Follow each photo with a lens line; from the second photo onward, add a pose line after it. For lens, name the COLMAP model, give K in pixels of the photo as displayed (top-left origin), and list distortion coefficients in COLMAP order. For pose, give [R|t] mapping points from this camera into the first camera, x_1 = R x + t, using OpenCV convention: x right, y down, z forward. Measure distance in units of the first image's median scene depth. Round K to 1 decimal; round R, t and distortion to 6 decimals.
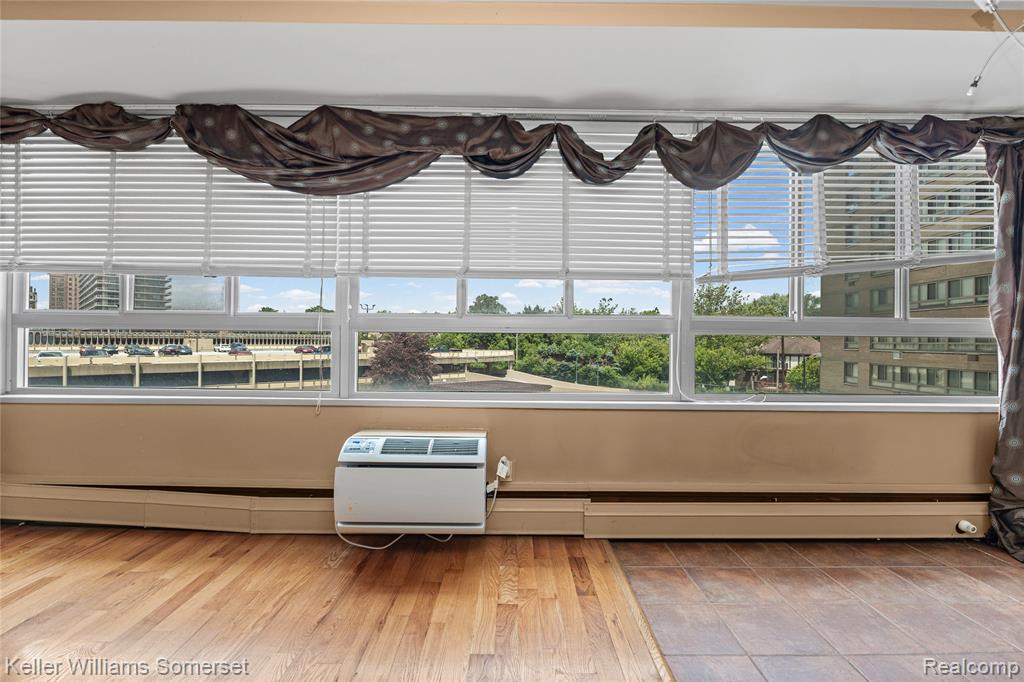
lens RADIAL K [[483.4, 0, 511.6], [0, 483.4, 337.8], [0, 0, 1]] dist [-0.008771, -0.000915]
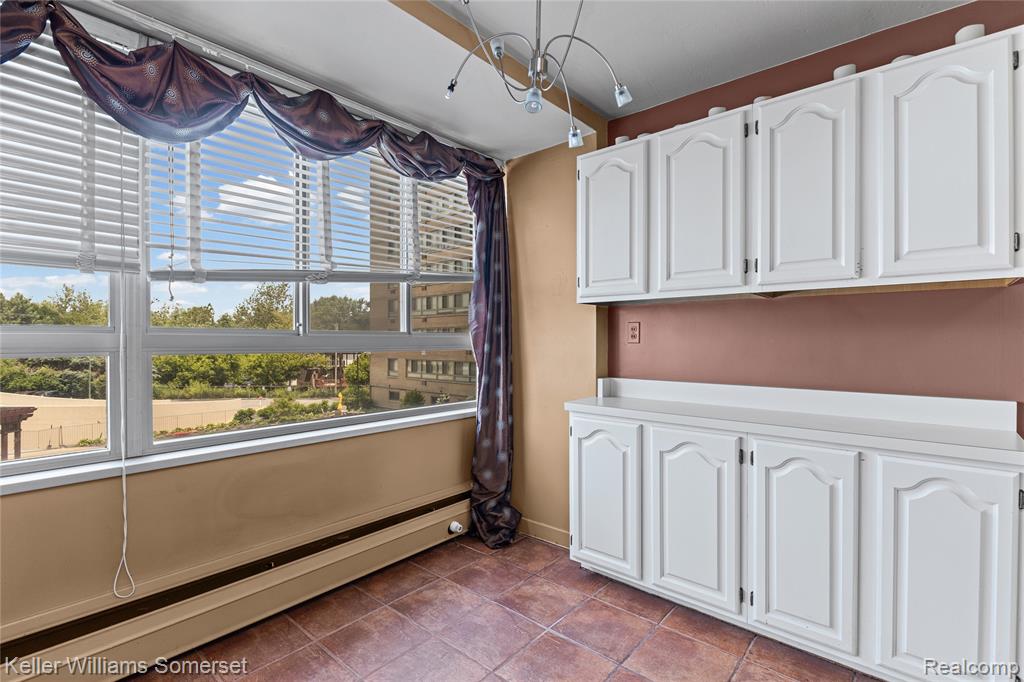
lens RADIAL K [[474.7, 0, 512.0], [0, 474.7, 341.0], [0, 0, 1]] dist [-0.003809, -0.000463]
pose [[0.655143, -0.009455, 0.755446, 0.229058], [0.003159, 0.999947, 0.009776, -0.034503], [-0.755498, -0.004019, 0.655138, 0.203513]]
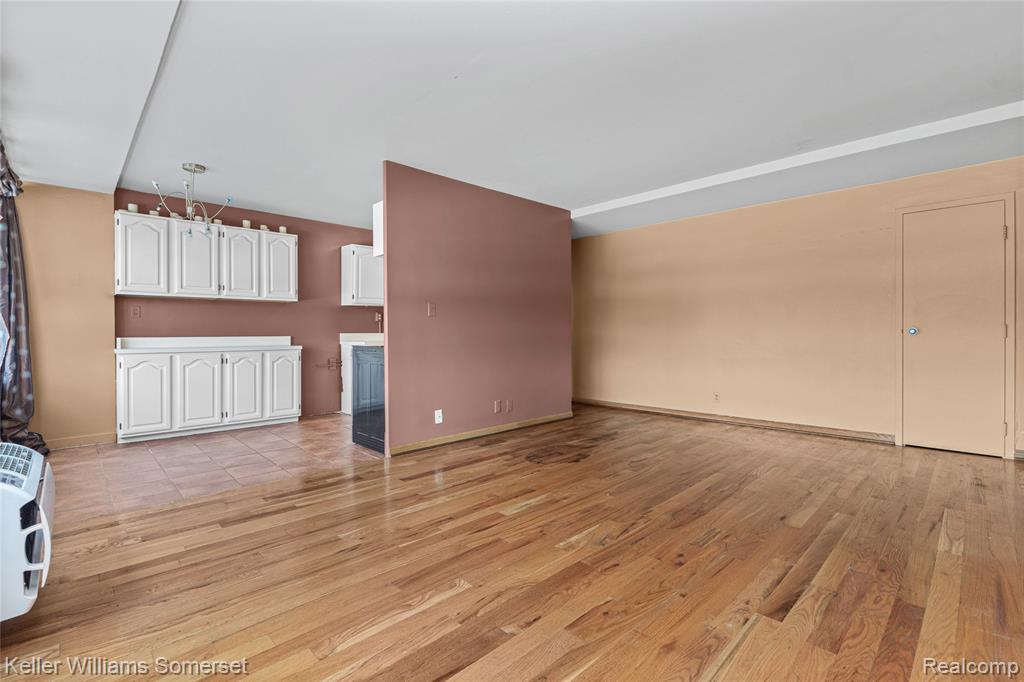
lens RADIAL K [[460.9, 0, 516.6], [0, 460.9, 333.9], [0, 0, 1]] dist [-0.008447, 0.000202]
pose [[-0.699945, -0.008922, 0.714141, -1.108050], [-0.005449, 0.999960, 0.007152, 0.021532], [-0.714176, 0.001114, -0.699965, 0.849929]]
